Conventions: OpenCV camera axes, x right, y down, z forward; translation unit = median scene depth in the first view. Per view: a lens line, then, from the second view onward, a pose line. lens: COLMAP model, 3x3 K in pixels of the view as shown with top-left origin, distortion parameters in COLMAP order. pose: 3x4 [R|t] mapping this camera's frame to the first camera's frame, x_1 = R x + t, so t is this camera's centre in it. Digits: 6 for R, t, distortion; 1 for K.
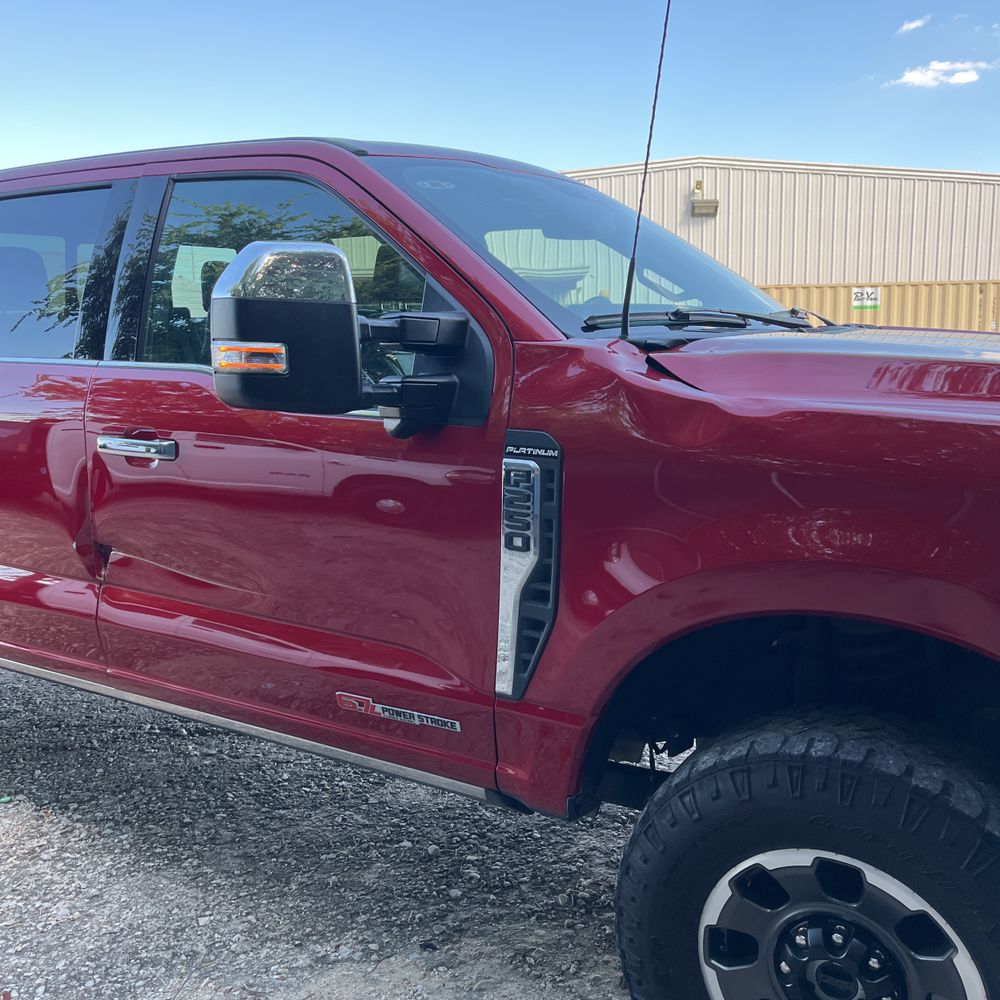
lens RADIAL K [[1005.3, 0, 485.4], [0, 1005.3, 495.6], [0, 0, 1]] dist [0.051868, -0.031799]
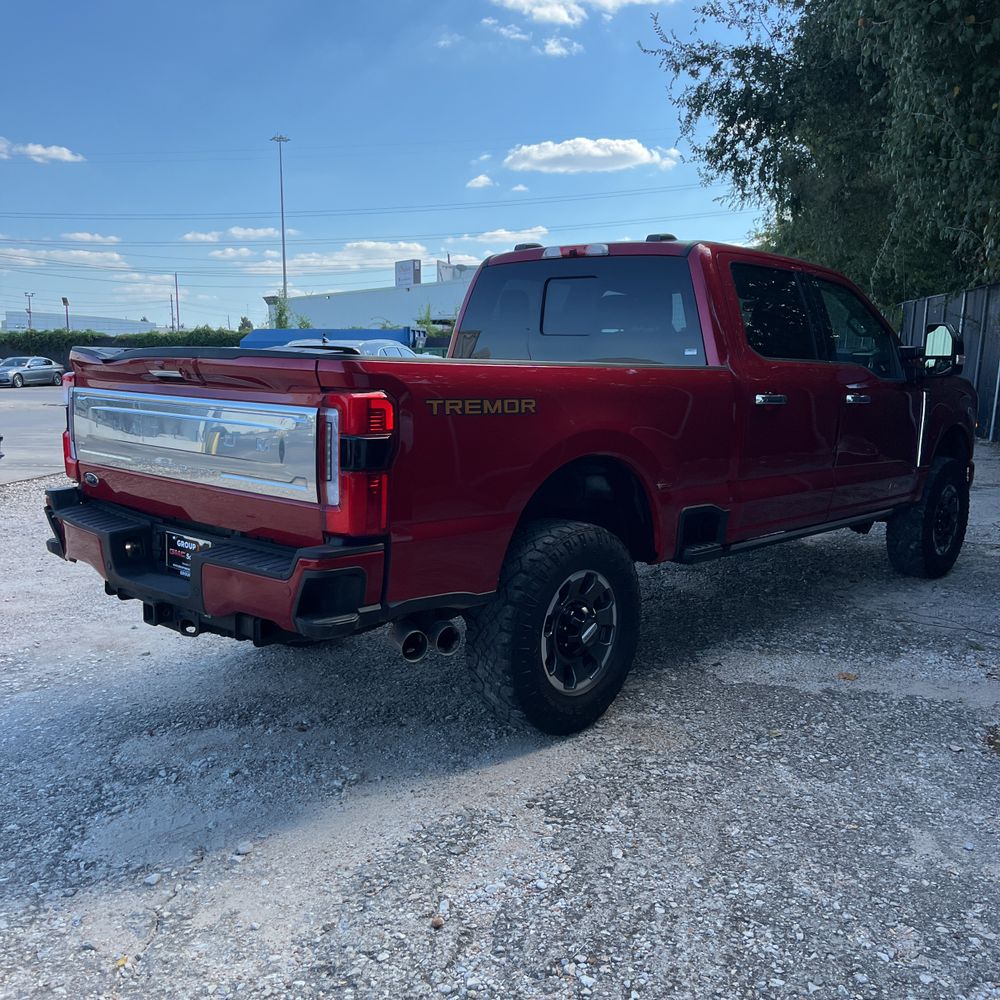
lens RADIAL K [[1026.9, 0, 497.7], [0, 1026.9, 483.1], [0, 0, 1]] dist [0.024170, -0.002912]
pose [[0.177285, -0.103512, 0.978701, -2.180320], [0.137857, 0.987261, 0.079446, -0.123349], [-0.974457, 0.120836, 0.189296, 1.073776]]
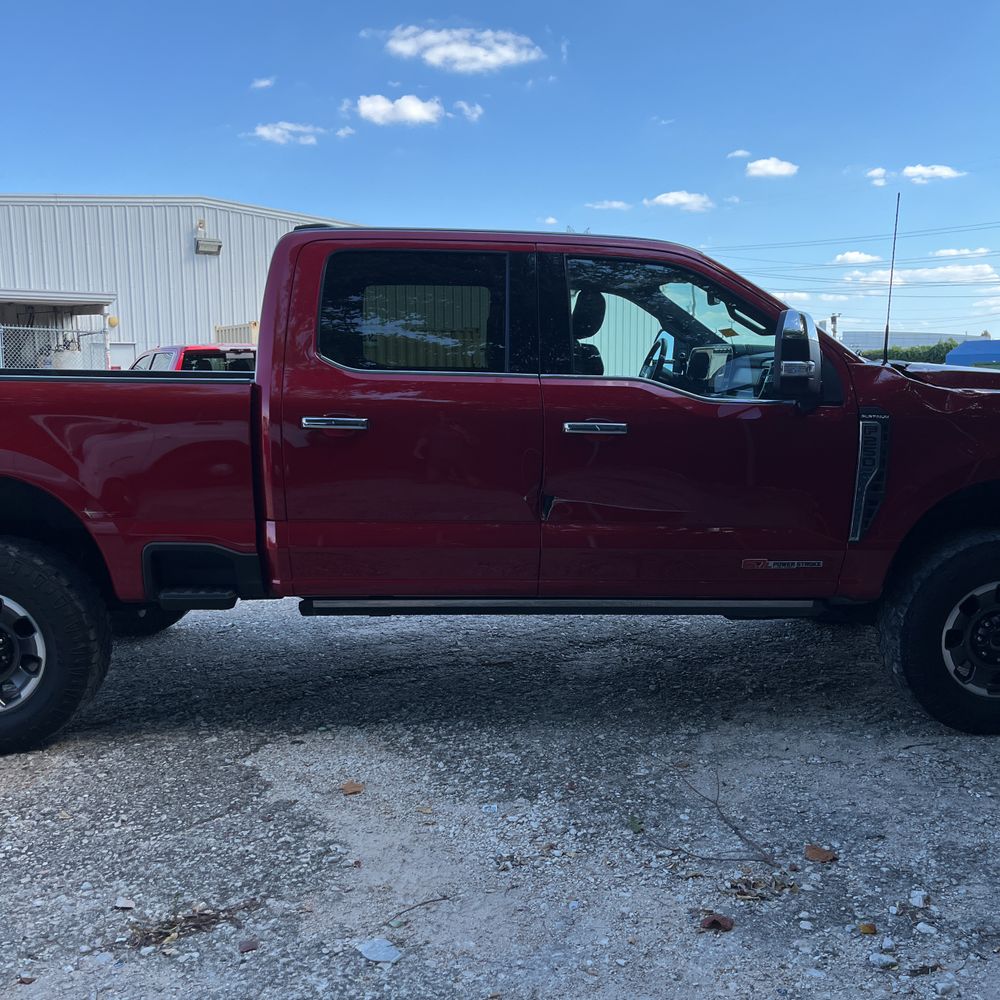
lens RADIAL K [[1005.3, 0, 501.2], [0, 1005.3, 511.1], [0, 0, 1]] dist [0.055776, -0.006903]
pose [[0.822057, -0.064541, 0.565735, -1.071201], [0.075645, 0.997127, 0.003837, 0.050073], [-0.564357, 0.039641, 0.824578, -0.164531]]
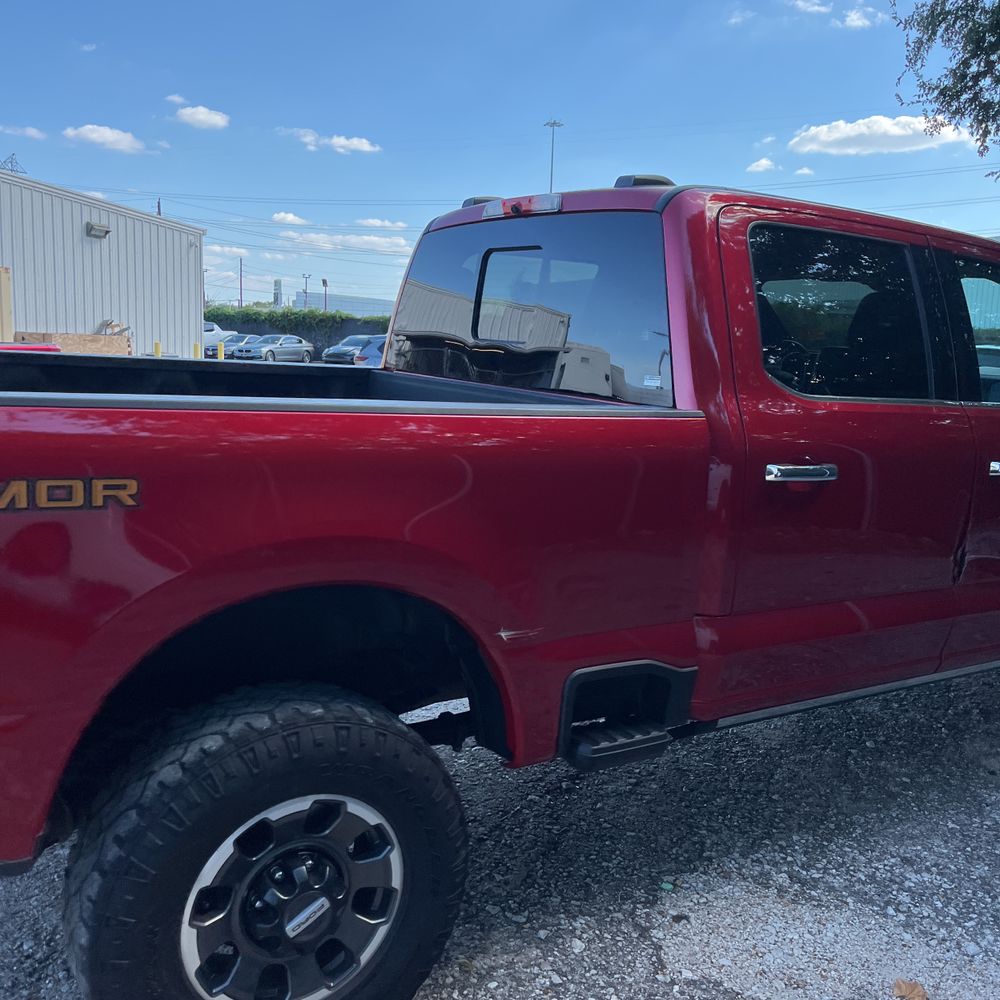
lens RADIAL K [[1019.1, 0, 492.5], [0, 1019.1, 498.1], [0, 0, 1]] dist [0.026463, 0.018532]
pose [[0.424567, -0.108580, 0.898862, -1.441277], [0.089197, 0.992970, 0.077817, -0.136186], [-0.900992, 0.047137, 0.431267, 0.810621]]
